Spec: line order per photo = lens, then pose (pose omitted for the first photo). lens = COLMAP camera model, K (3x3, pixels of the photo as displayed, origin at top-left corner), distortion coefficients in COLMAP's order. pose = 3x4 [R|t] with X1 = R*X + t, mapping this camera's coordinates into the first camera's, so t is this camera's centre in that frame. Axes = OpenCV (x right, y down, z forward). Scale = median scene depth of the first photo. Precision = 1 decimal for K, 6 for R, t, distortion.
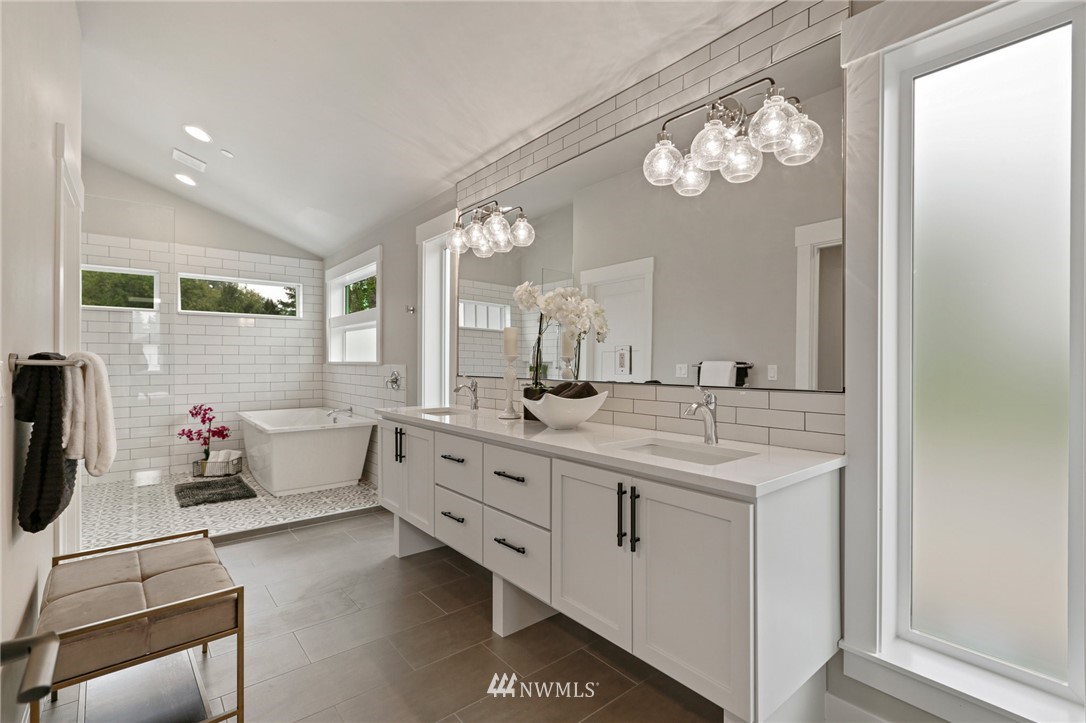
lens RADIAL K [[493.0, 0, 543.9], [0, 493.0, 361.2], [0, 0, 1]] dist [0.000448, -0.000237]
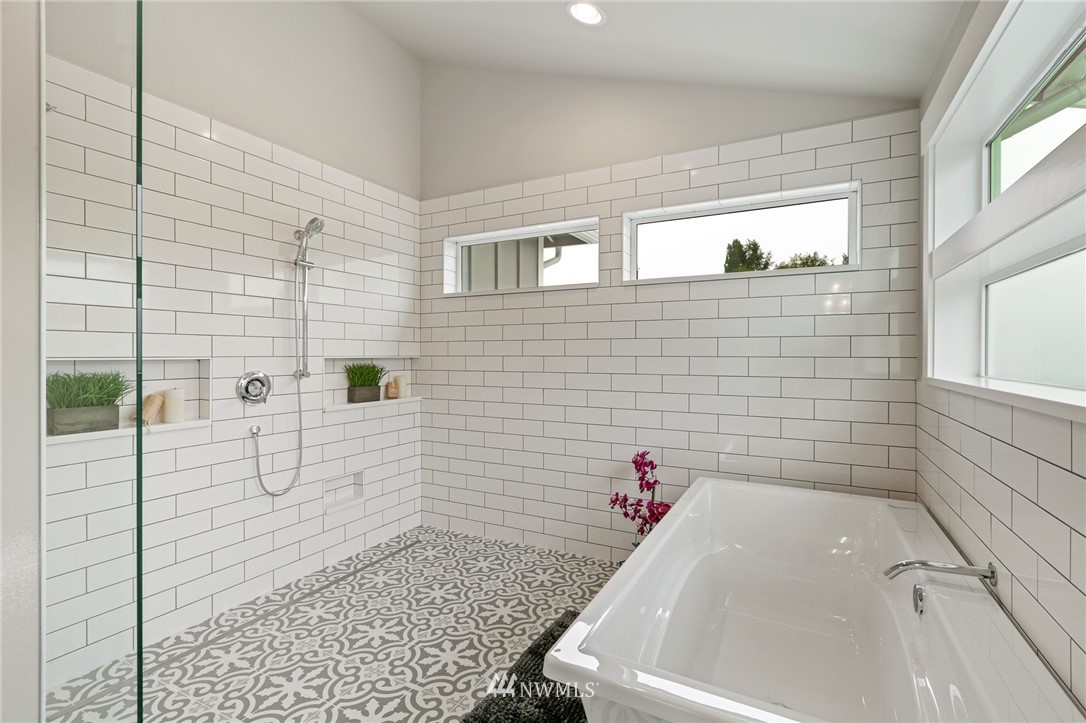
lens RADIAL K [[493.0, 0, 543.7], [0, 493.0, 355.7], [0, 0, 1]] dist [0.000448, -0.000237]
pose [[0.390095, 0.007697, -0.920742, -0.222081], [-0.000968, 0.999968, 0.007949, -0.016989], [0.920774, -0.002209, 0.390090, 0.615152]]
